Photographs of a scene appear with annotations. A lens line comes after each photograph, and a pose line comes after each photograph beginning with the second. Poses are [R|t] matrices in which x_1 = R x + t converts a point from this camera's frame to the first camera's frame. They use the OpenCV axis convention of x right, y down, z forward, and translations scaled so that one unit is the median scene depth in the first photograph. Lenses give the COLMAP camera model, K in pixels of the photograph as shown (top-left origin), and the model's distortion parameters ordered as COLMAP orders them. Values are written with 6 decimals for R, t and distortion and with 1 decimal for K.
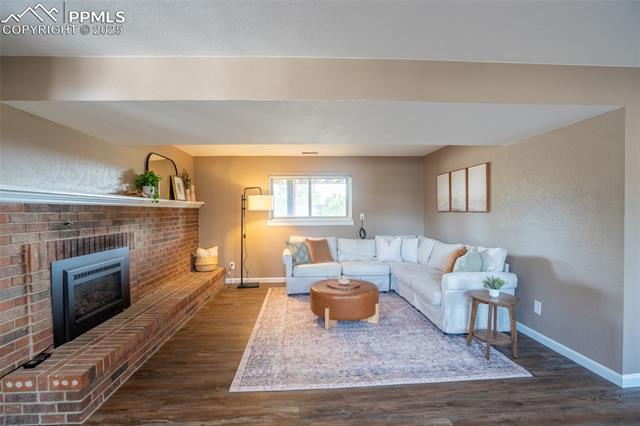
lens RADIAL K [[298.2, 0, 320.0], [0, 298.2, 213.0], [0, 0, 1]] dist [-0.070525, 0.031756]
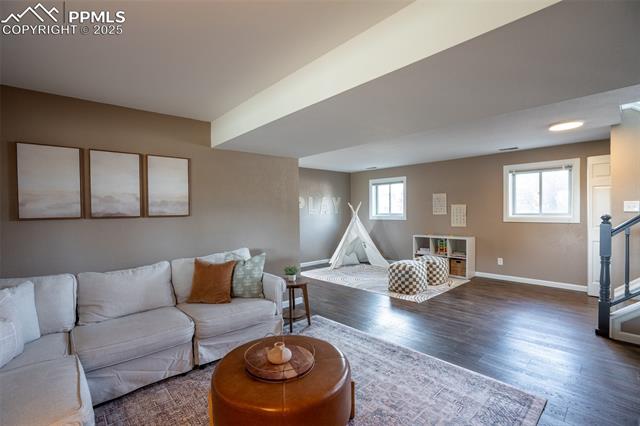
lens RADIAL K [[290.3, 0, 320.0], [0, 290.3, 213.0], [0, 0, 1]] dist [-0.036222, 0.000569]
pose [[-0.617015, 0.011363, 0.786870, -0.331858], [0.030732, 0.999481, 0.009665, -0.006858], [-0.786351, 0.030146, -0.617043, 1.213680]]
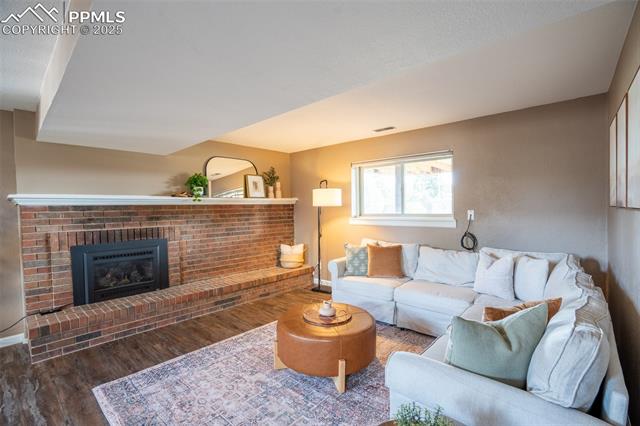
lens RADIAL K [[298.2, 0, 320.0], [0, 298.2, 213.0], [0, 0, 1]] dist [-0.070525, 0.031756]
pose [[0.697073, 0.010041, -0.716929, 0.547016], [0.005183, 0.999805, 0.019042, -0.008512], [0.716981, -0.016990, 0.696886, 0.507508]]
